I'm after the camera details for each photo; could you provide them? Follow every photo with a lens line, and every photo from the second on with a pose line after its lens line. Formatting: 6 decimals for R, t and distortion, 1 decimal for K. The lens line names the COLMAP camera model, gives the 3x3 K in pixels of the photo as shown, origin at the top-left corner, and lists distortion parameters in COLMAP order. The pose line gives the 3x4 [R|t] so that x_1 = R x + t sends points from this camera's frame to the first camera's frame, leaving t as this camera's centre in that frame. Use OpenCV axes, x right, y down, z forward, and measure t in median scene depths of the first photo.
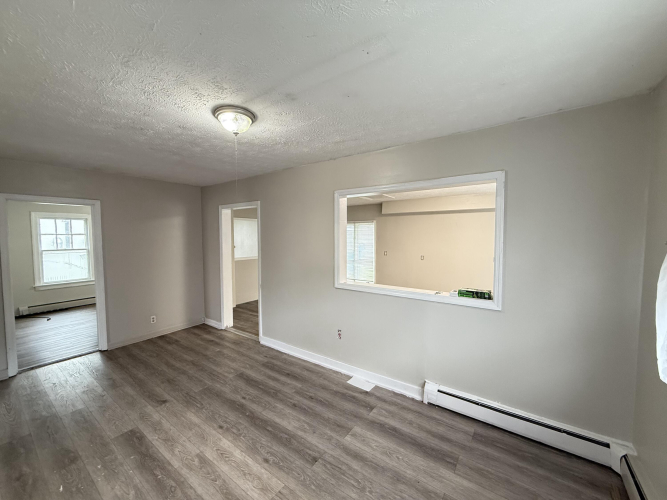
lens RADIAL K [[269.6, 0, 333.5], [0, 269.6, 249.0], [0, 0, 1]] dist [0.000693, 0.000138]
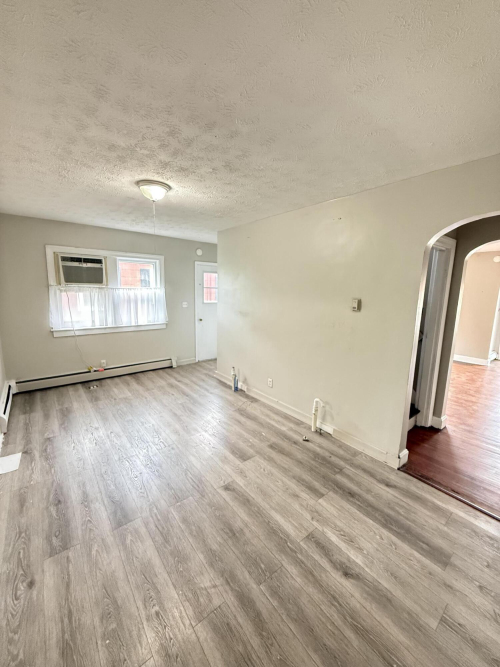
lens RADIAL K [[269.6, 0, 249.7], [0, 269.6, 332.4], [0, 0, 1]] dist [0.000693, 0.000138]
pose [[-0.962738, -0.060850, 0.263502, -0.887957], [-0.004314, 0.977689, 0.210014, -0.072033], [-0.270402, 0.201051, -0.941521, 1.670564]]
